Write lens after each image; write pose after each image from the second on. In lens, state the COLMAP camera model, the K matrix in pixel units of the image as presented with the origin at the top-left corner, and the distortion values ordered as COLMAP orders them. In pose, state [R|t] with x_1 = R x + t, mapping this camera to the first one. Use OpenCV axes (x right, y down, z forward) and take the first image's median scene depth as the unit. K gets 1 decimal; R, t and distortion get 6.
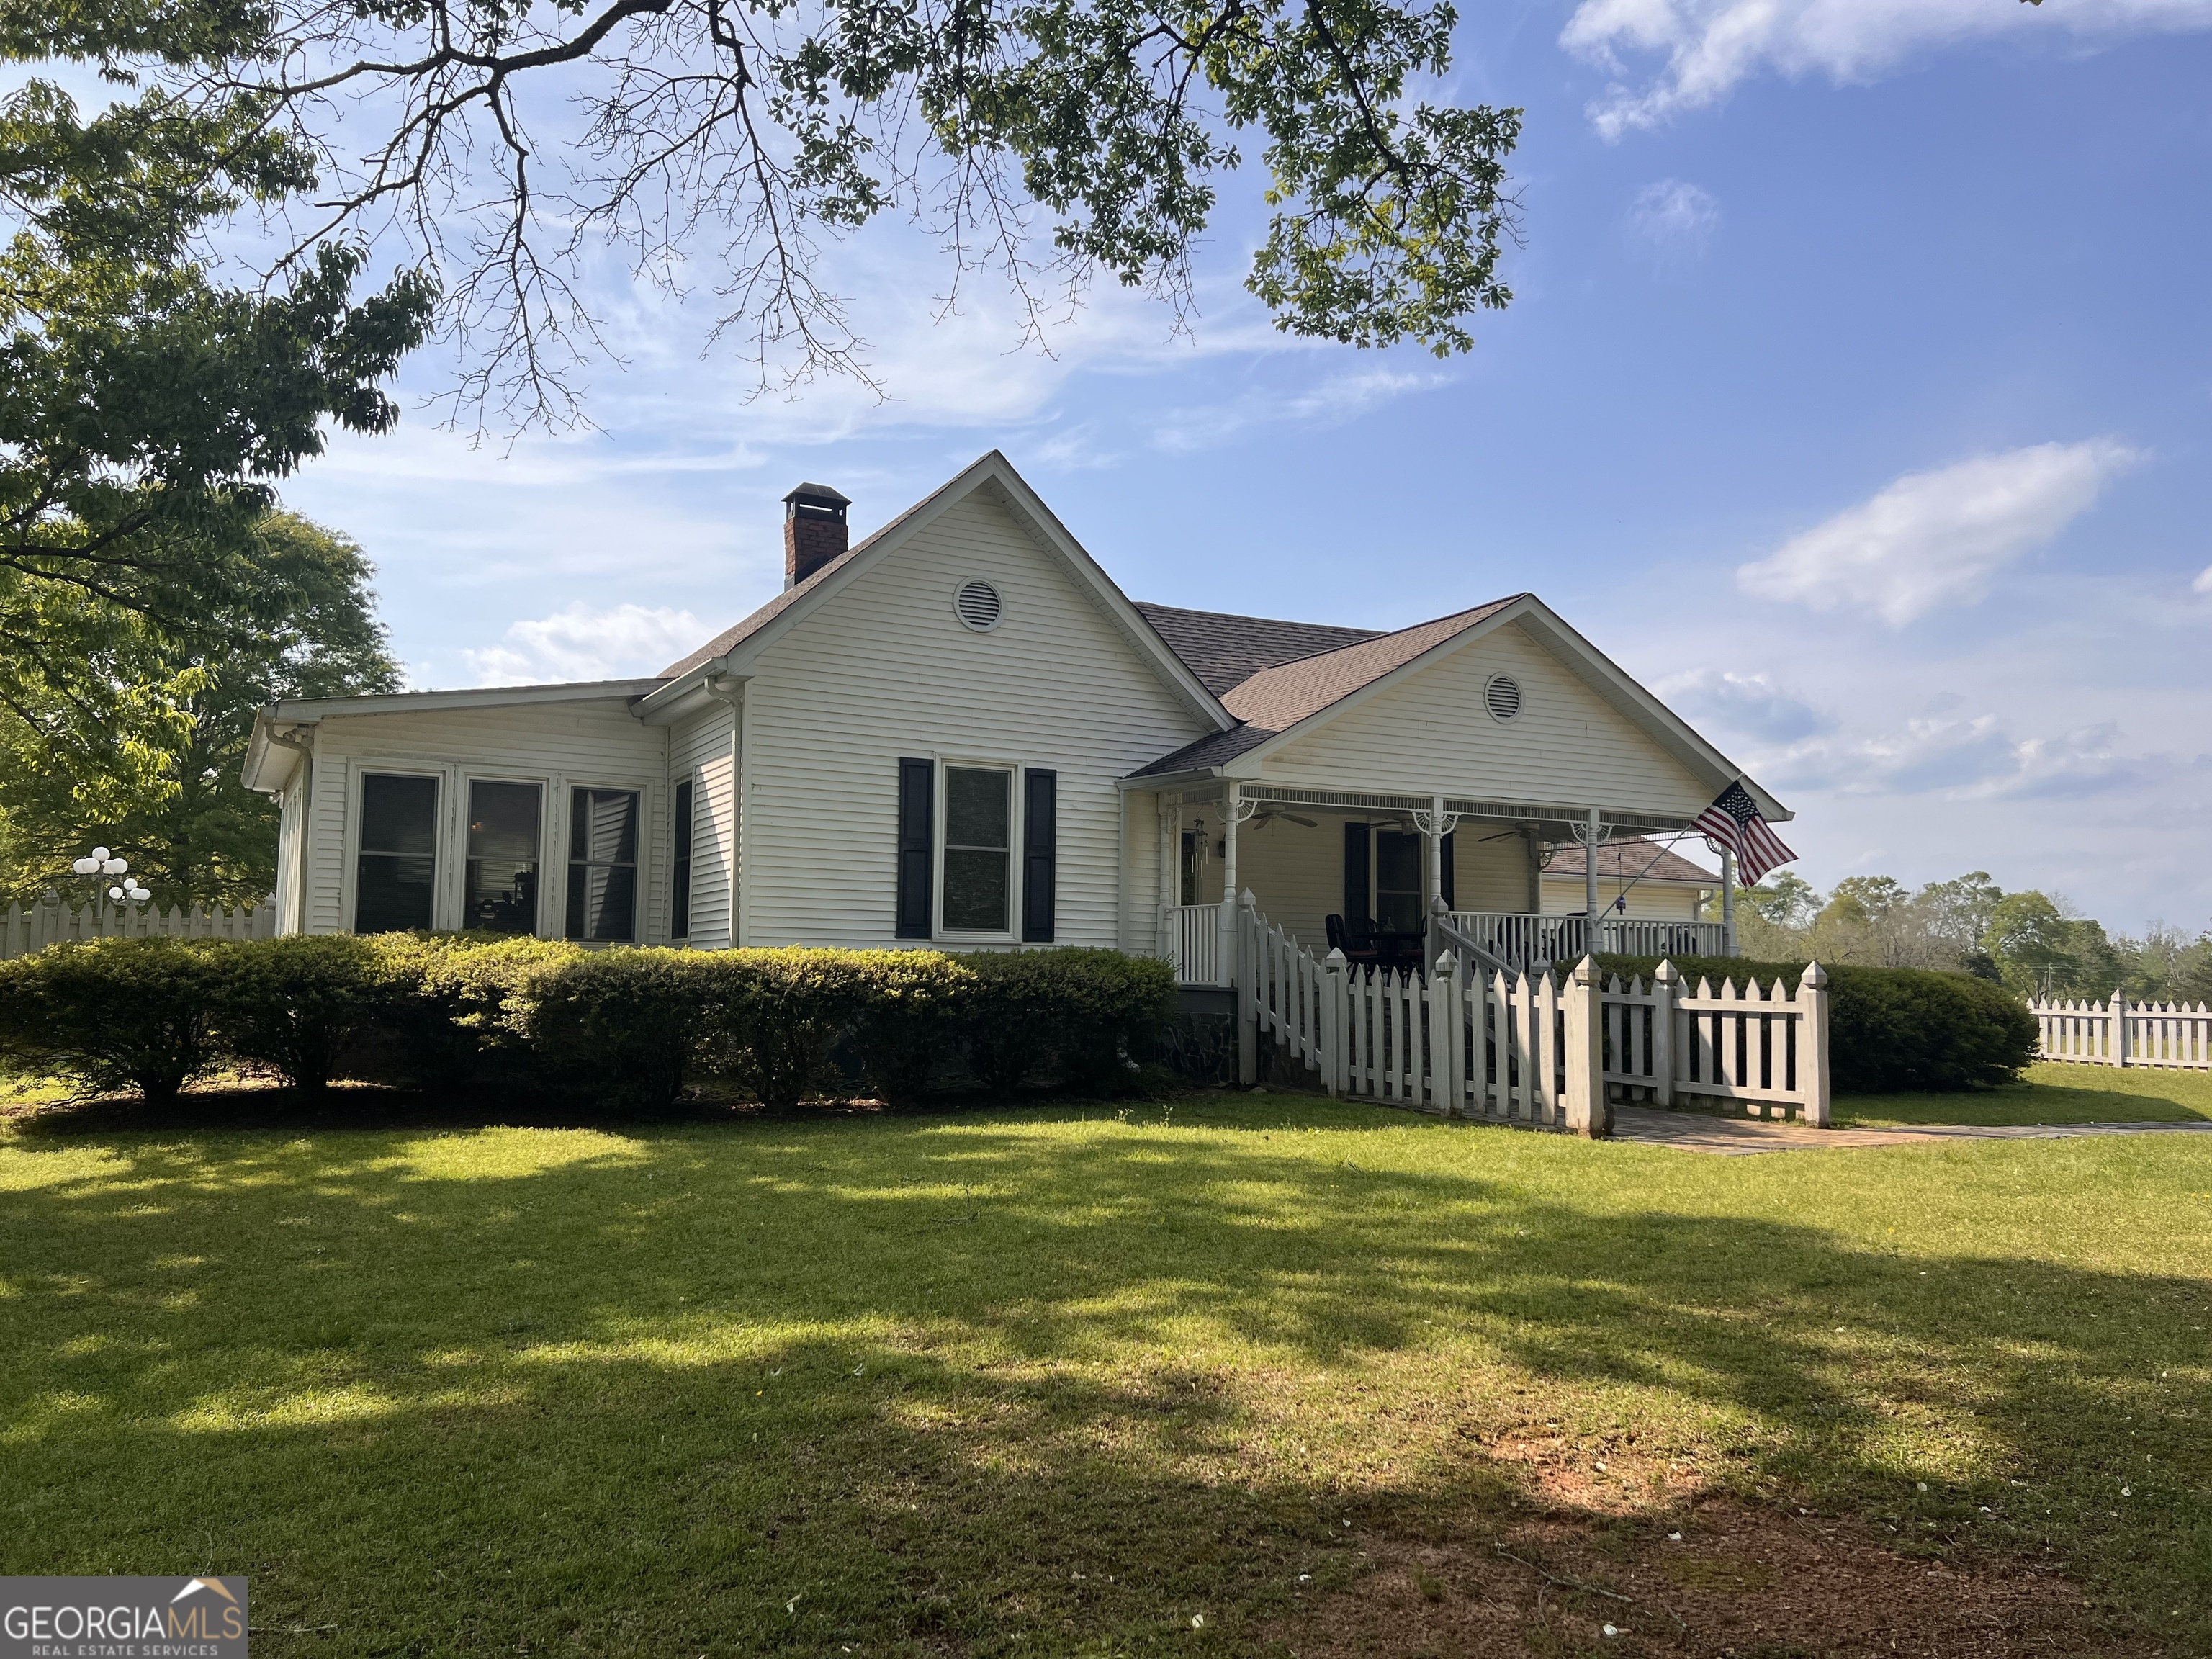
lens RADIAL K [[1669.9, 0, 1113.4], [0, 1669.9, 823.2], [0, 0, 1]] dist [0.052996, -0.061517]
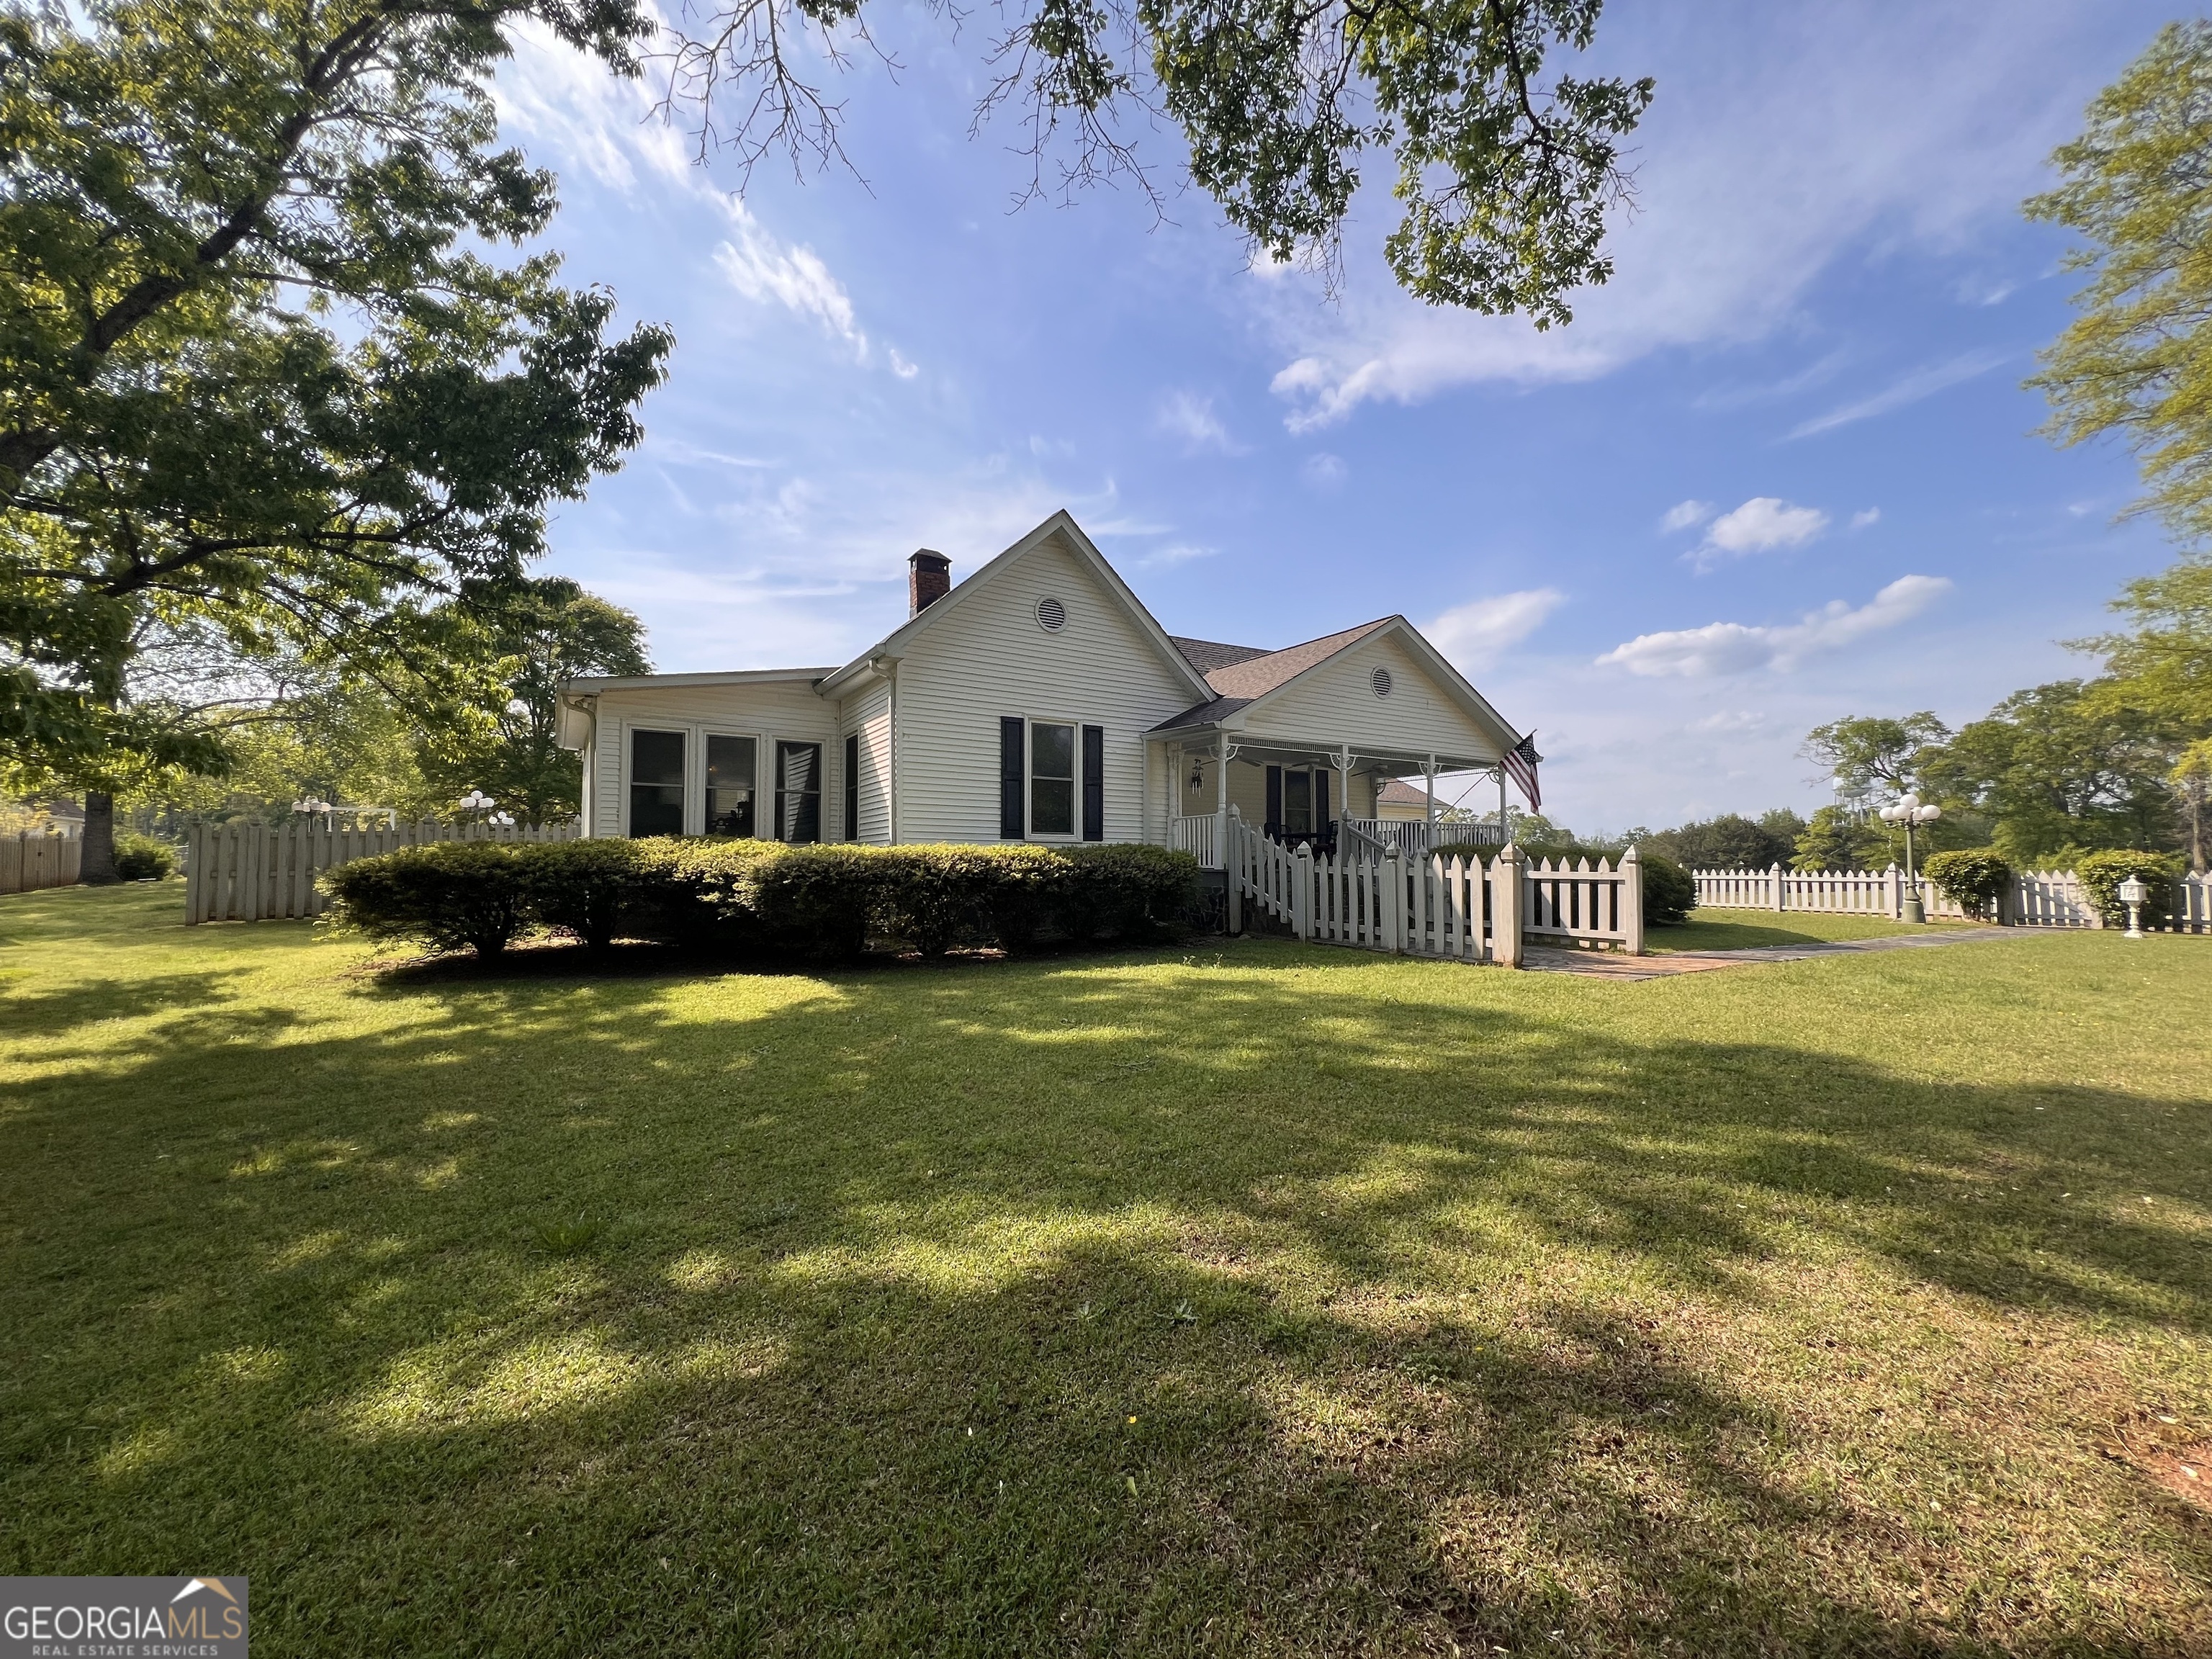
lens RADIAL K [[891.9, 0, 1116.2], [0, 891.9, 820.5], [0, 0, 1]] dist [-0.000806, 0.000763]
pose [[0.997927, -0.008786, 0.063749, -0.091850], [0.006104, 0.999093, 0.042142, 0.023597], [-0.064062, -0.041666, 0.997076, 0.238905]]
